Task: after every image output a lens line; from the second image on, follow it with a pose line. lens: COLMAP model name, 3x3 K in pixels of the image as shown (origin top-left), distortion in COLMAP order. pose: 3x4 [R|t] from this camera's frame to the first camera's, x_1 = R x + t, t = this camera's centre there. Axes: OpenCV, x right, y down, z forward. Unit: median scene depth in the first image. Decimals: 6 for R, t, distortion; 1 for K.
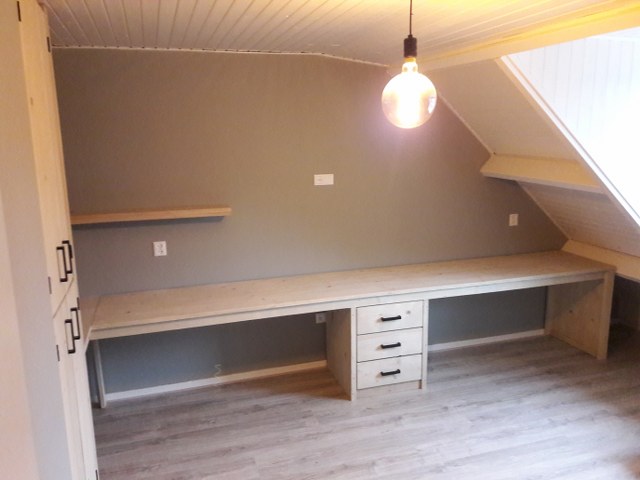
lens RADIAL K [[522.6, 0, 320.0], [0, 522.6, 240.0], [0, 0, 1]] dist [0.162663, -0.404942]
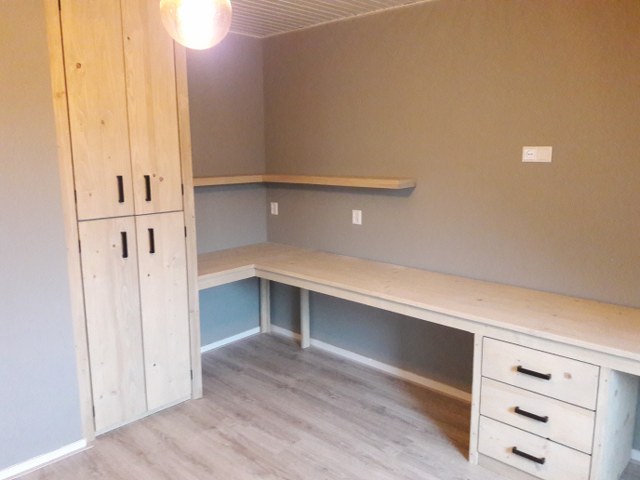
lens RADIAL K [[522.6, 0, 320.0], [0, 522.6, 240.0], [0, 0, 1]] dist [0.162663, -0.404942]
pose [[0.469898, 0.165292, -0.867107, 0.548443], [-0.165625, 0.981375, 0.097320, -0.027178], [0.867044, 0.097884, 0.488522, 0.457685]]
